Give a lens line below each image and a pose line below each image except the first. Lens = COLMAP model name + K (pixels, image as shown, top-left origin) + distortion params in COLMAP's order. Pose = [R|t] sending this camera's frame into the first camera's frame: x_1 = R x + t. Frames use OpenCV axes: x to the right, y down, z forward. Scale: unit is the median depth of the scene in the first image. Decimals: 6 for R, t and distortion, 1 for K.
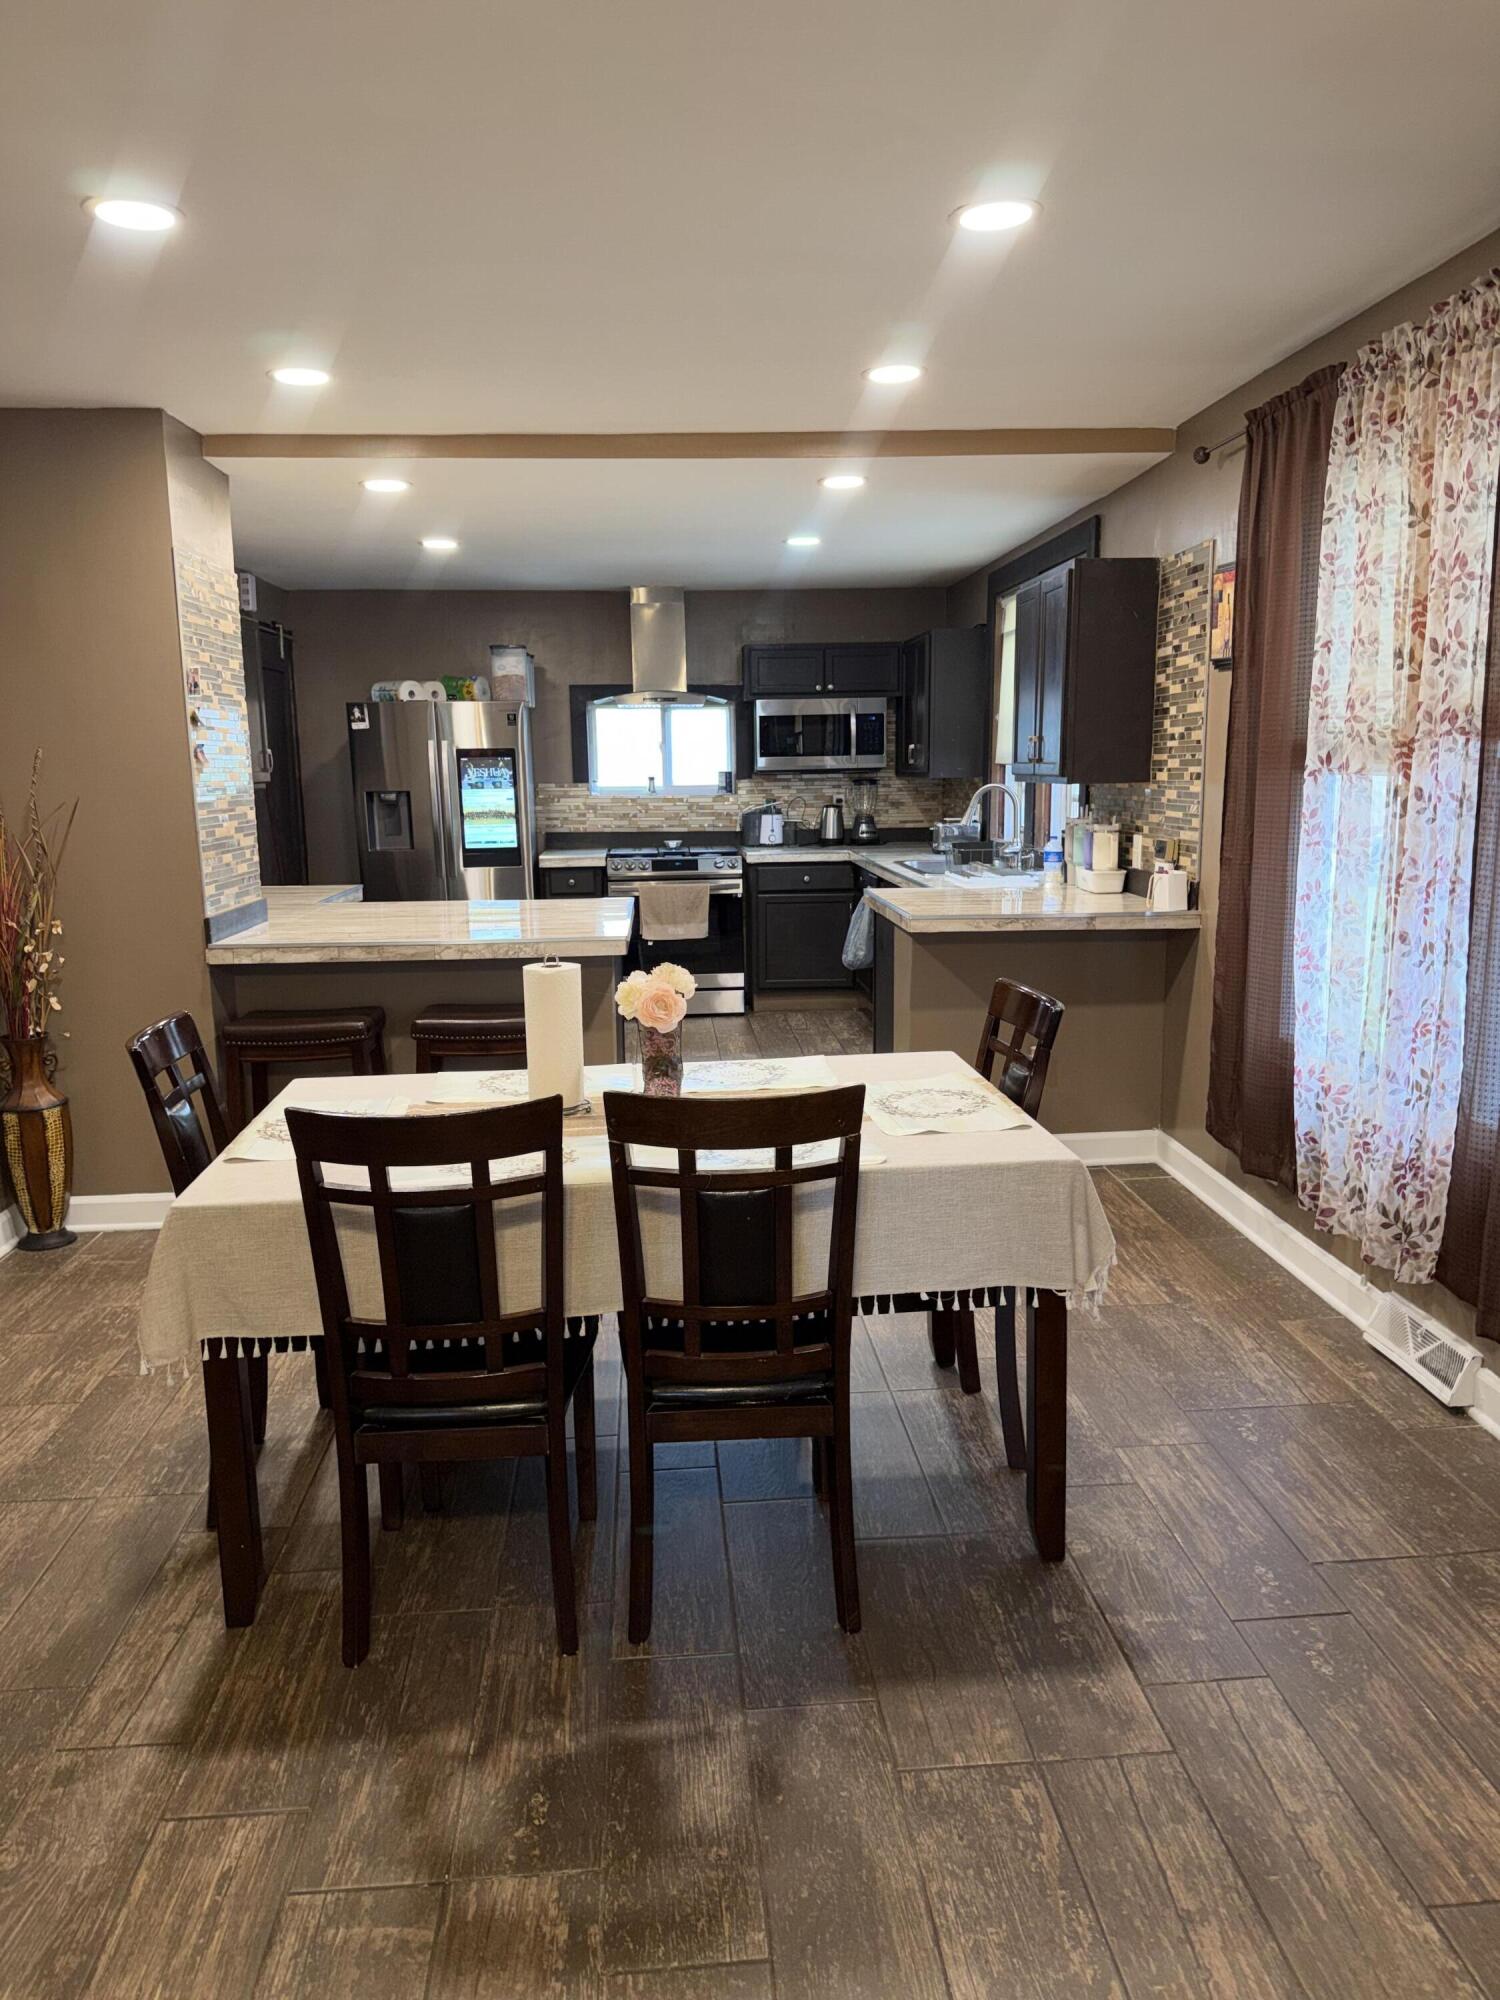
lens RADIAL K [[1364.4, 0, 760.1], [0, 1364.4, 1008.0], [0, 0, 1]] dist [0.046272, -0.001102]
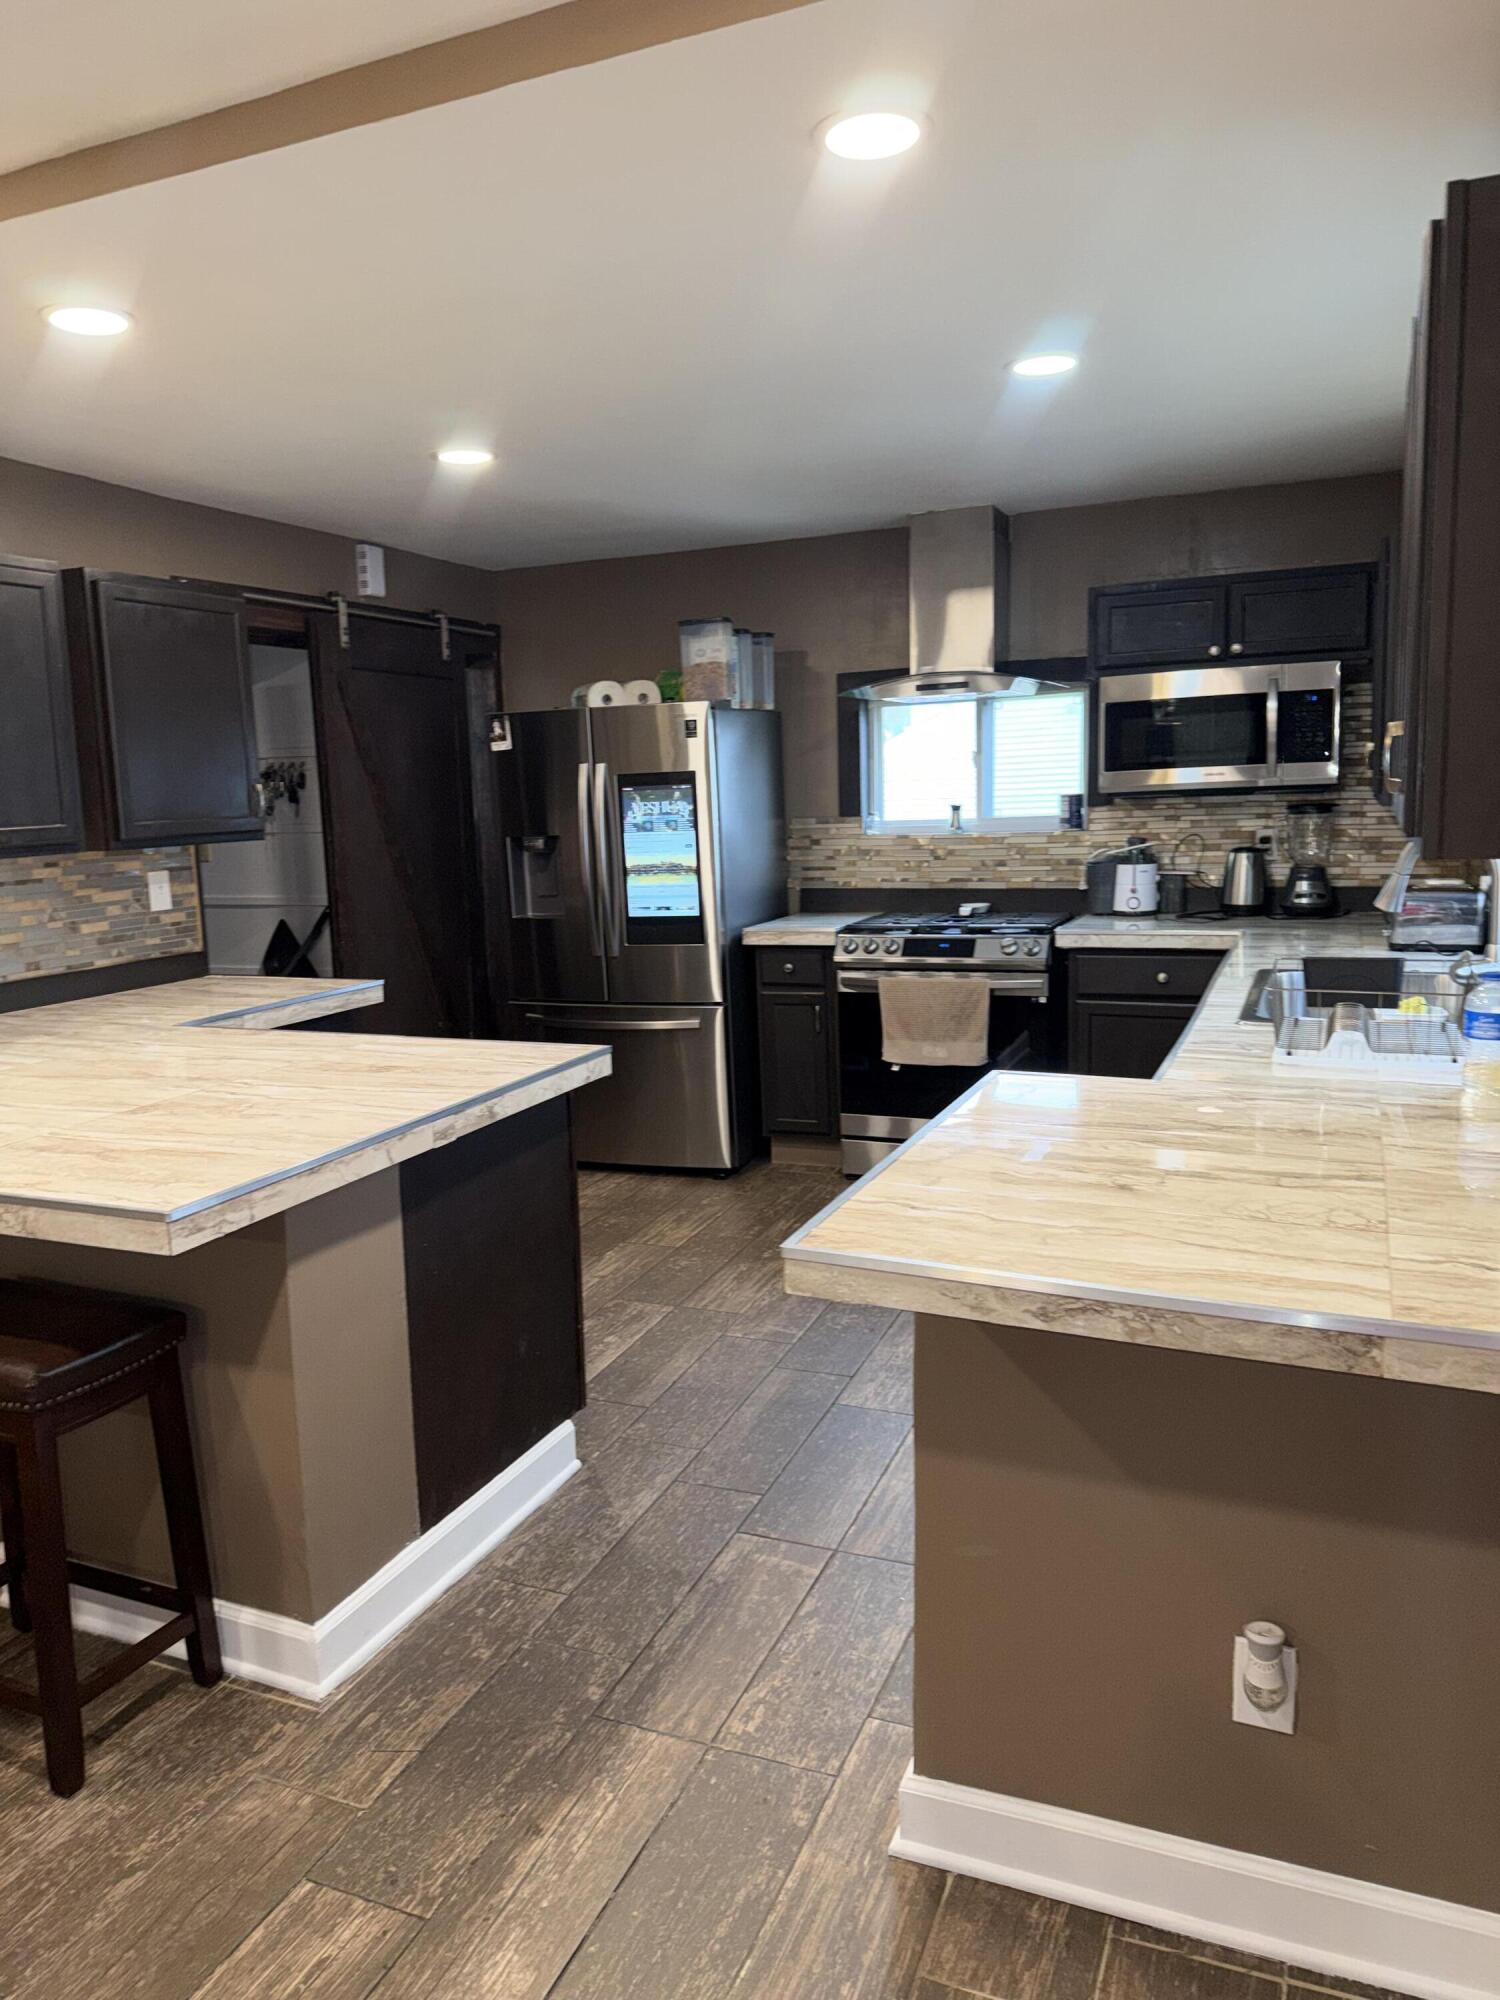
lens RADIAL K [[1364.4, 0, 734.5], [0, 1364.4, 990.5], [0, 0, 1]] dist [0.046272, -0.001102]
pose [[0.879013, 0.051714, -0.473985, 0.145427], [-0.059297, 0.998240, -0.001054, -0.074138], [0.473096, 0.029032, 0.880532, 0.378098]]
